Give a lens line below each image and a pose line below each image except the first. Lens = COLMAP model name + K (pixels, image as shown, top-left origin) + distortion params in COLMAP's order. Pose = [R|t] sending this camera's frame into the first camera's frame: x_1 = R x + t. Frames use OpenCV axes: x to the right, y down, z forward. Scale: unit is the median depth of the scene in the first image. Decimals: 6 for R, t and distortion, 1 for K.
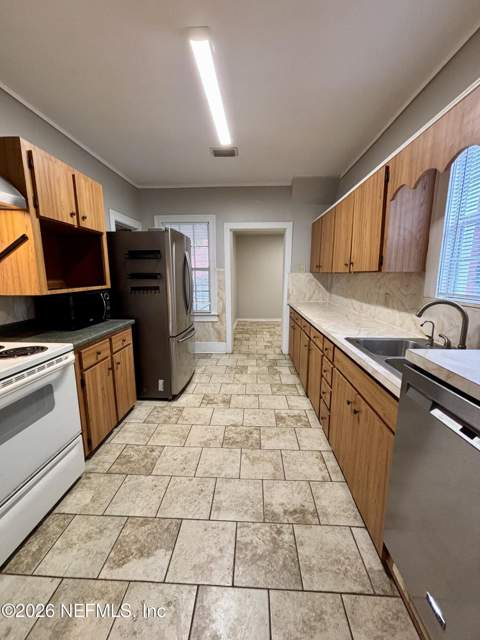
lens RADIAL K [[259.2, 0, 239.2], [0, 259.2, 316.8], [0, 0, 1]] dist [0.002018, 0.000292]
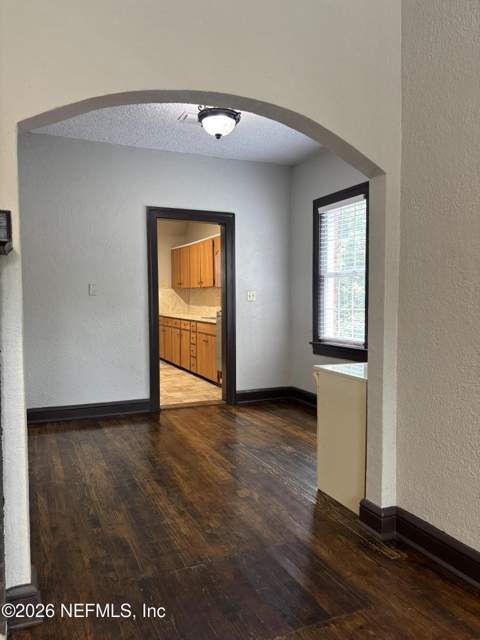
lens RADIAL K [[490.0, 0, 241.8], [0, 490.0, 321.0], [0, 0, 1]] dist [0.025387, -0.009014]
pose [[0.891366, -0.030906, 0.452229, -0.577404], [0.080802, 0.992528, -0.091433, 0.264341], [-0.446024, 0.118041, 0.887203, -1.416092]]
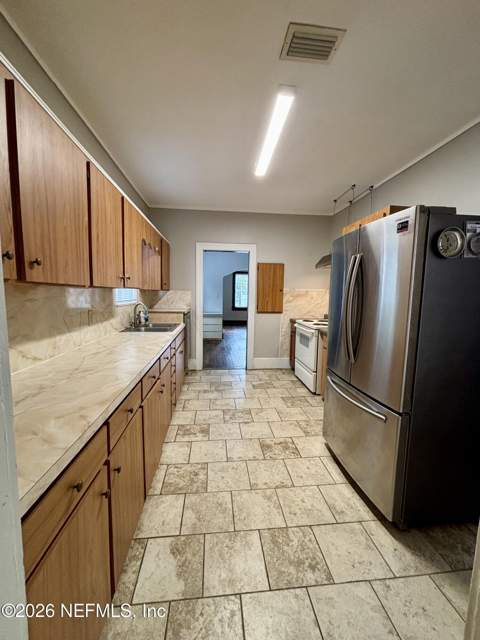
lens RADIAL K [[259.2, 0, 238.6], [0, 259.2, 320.1], [0, 0, 1]] dist [0.002018, 0.000292]
pose [[-0.988681, 0.000081, -0.150033, 0.172970], [-0.040249, 0.963201, 0.265753, -0.298131], [0.144533, 0.268784, -0.952295, 1.819205]]
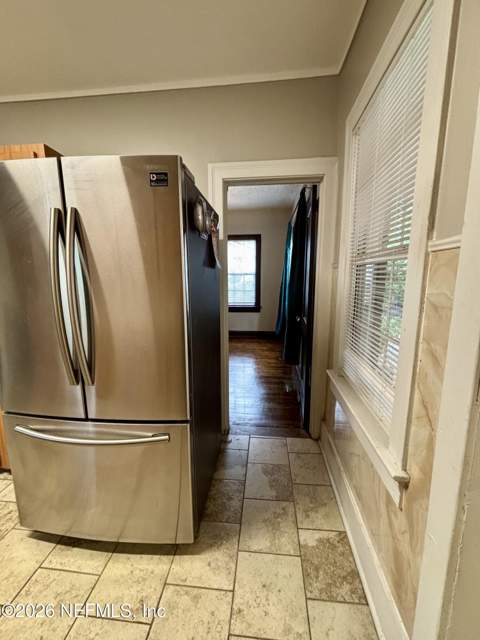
lens RADIAL K [[259.2, 0, 239.5], [0, 259.2, 318.8], [0, 0, 1]] dist [0.002018, 0.000292]
pose [[-0.055195, 0.168123, -0.984220, 0.162180], [-0.152360, 0.972760, 0.174710, -0.241063], [0.986783, 0.159599, -0.028076, 1.474626]]
